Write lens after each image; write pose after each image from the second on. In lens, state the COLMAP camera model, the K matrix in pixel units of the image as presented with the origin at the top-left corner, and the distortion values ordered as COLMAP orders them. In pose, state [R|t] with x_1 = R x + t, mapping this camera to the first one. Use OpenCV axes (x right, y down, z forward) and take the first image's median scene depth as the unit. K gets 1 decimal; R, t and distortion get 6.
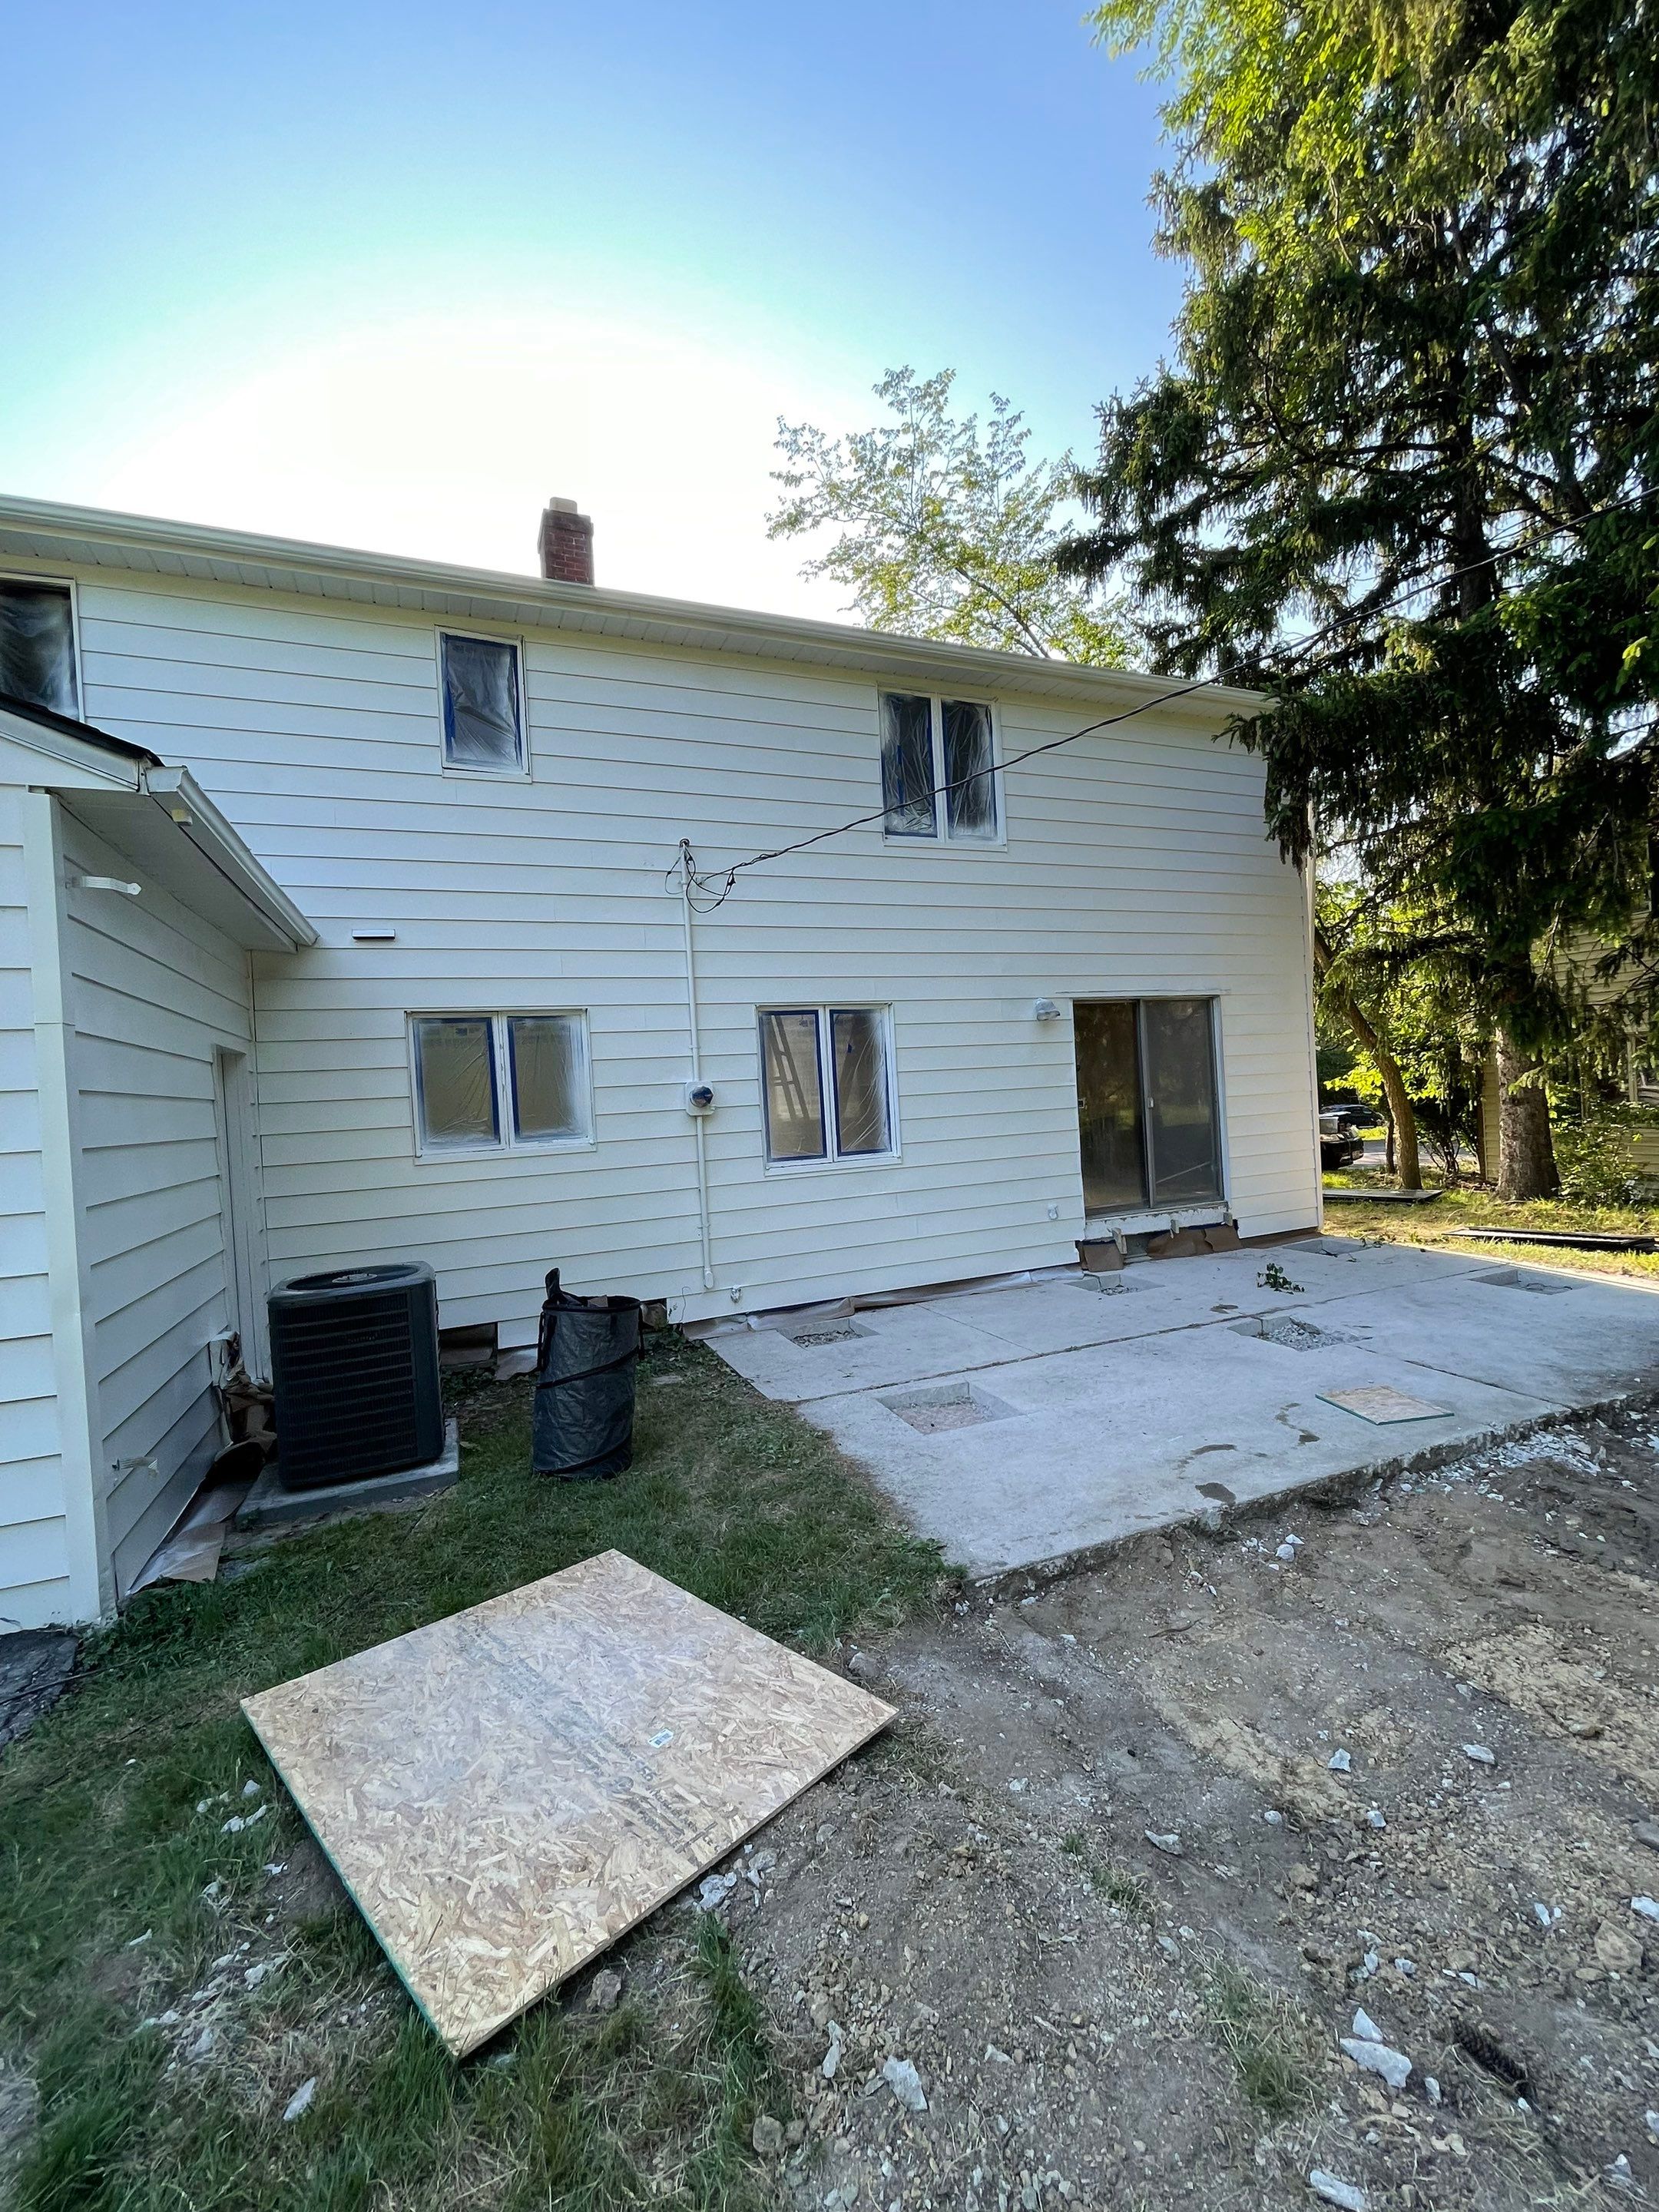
lens RADIAL K [[901.2, 0, 847.0], [0, 901.2, 1103.1], [0, 0, 1]] dist [0.002180, 0.000063]
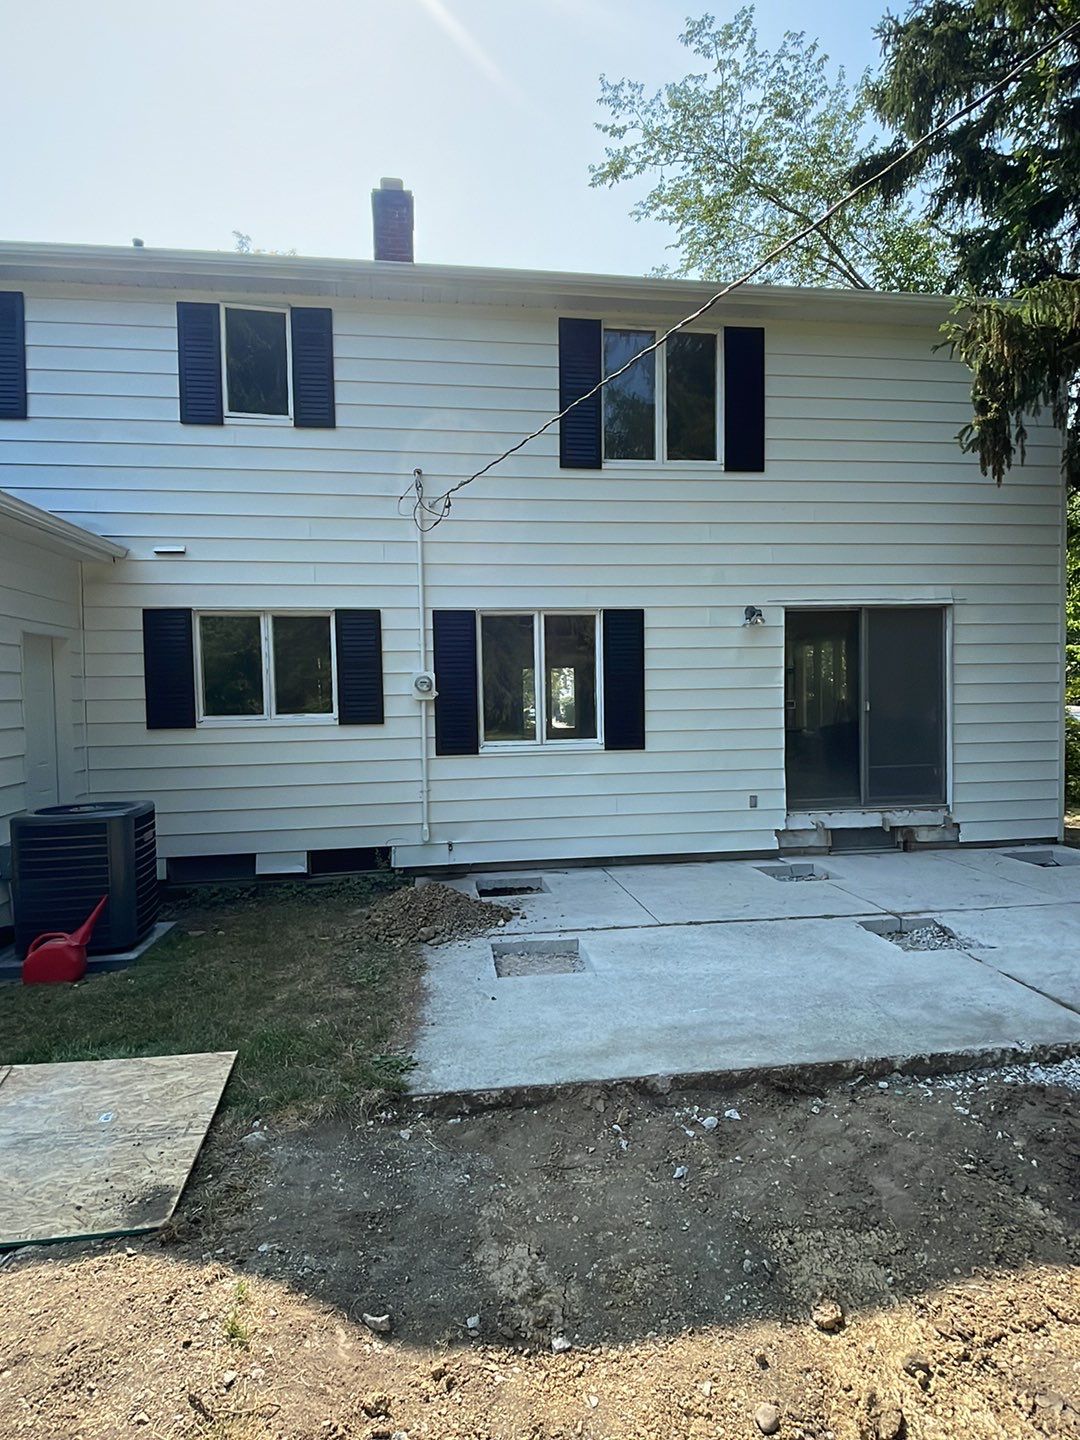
lens RADIAL K [[779.4, 0, 535.3], [0, 779.4, 718.5], [0, 0, 1]] dist [0.031764, -0.021950]
pose [[0.968930, 0.051720, -0.241866, 0.191407], [-0.042167, 0.998119, 0.044512, -0.011162], [0.243713, -0.032931, 0.969288, 0.012881]]
